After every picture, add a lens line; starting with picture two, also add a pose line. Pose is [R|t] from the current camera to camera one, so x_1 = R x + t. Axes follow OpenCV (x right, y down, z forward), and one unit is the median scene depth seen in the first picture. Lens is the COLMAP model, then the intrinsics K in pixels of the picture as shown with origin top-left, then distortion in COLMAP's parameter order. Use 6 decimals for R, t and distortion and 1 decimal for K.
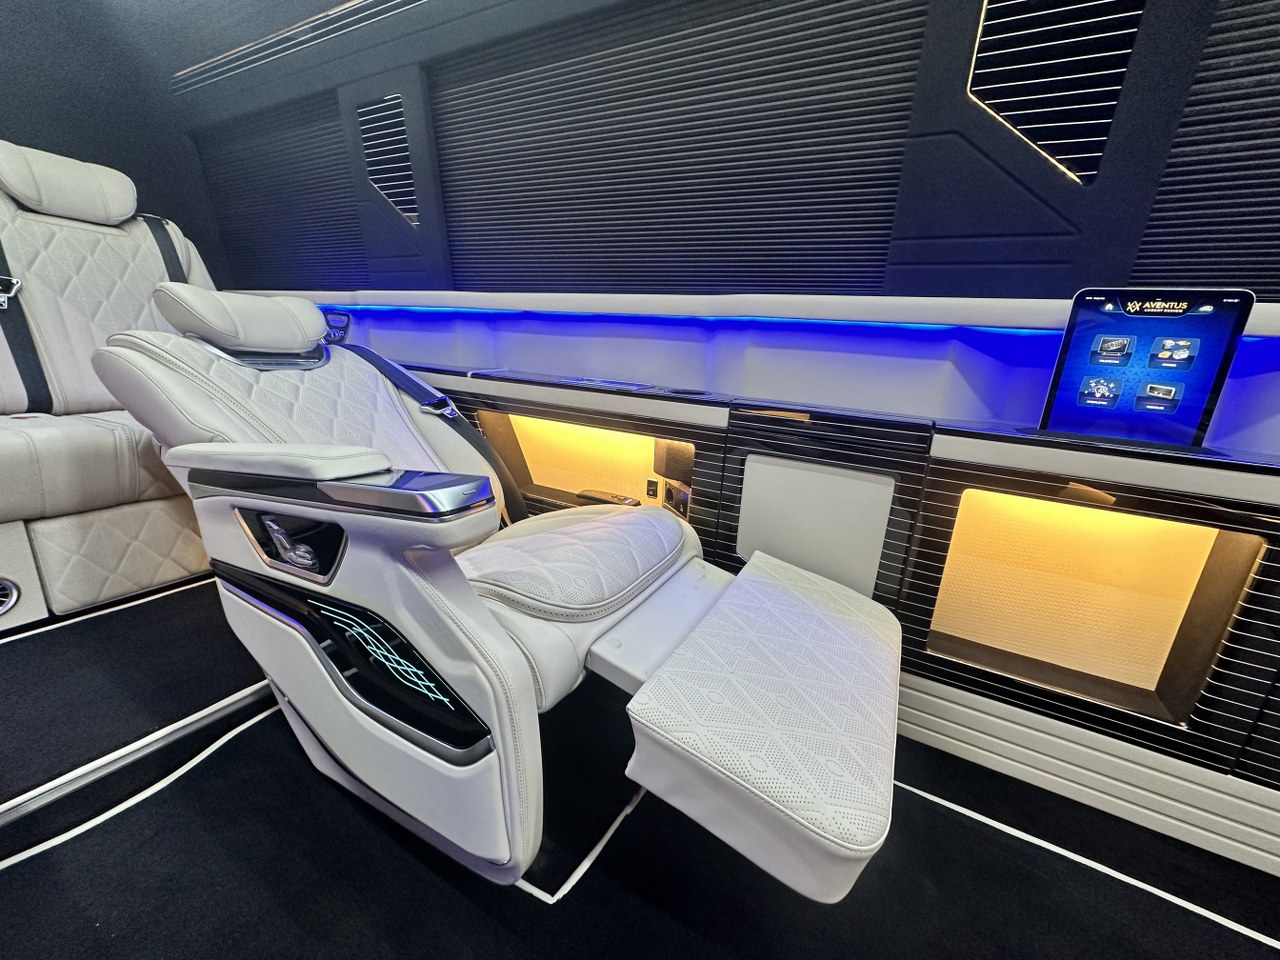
lens RADIAL K [[504.2, 0, 650.7], [0, 504.2, 475.6], [0, 0, 1]] dist [-0.003125, 0.000387]
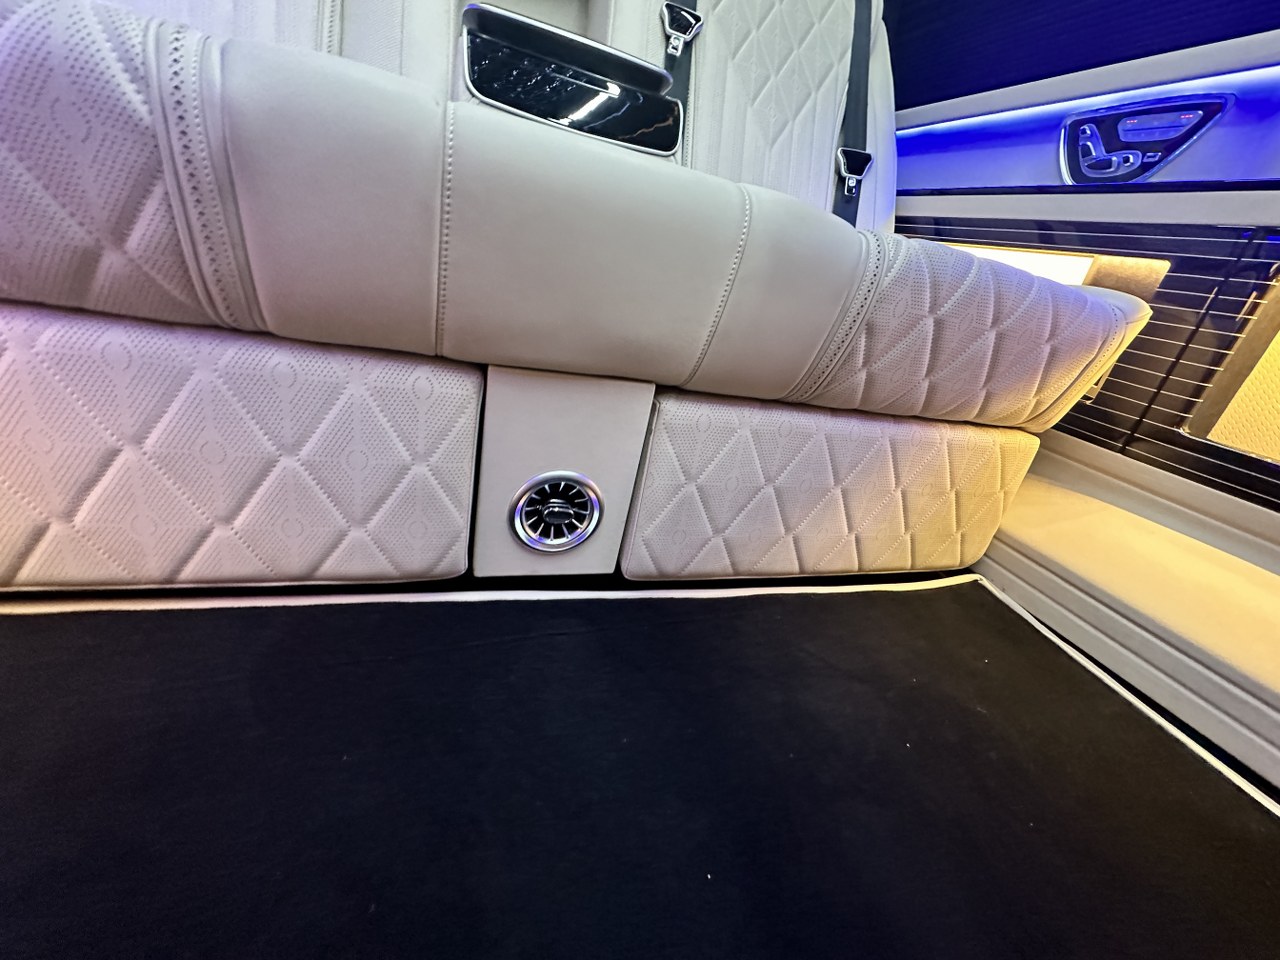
lens RADIAL K [[504.2, 0, 638.9], [0, 504.2, 482.1], [0, 0, 1]] dist [-0.003125, 0.000387]
pose [[0.733481, 0.356401, -0.578778, -1.025180], [-0.318930, 0.932410, 0.169983, 0.105352], [0.600241, 0.059910, 0.797573, 0.666057]]
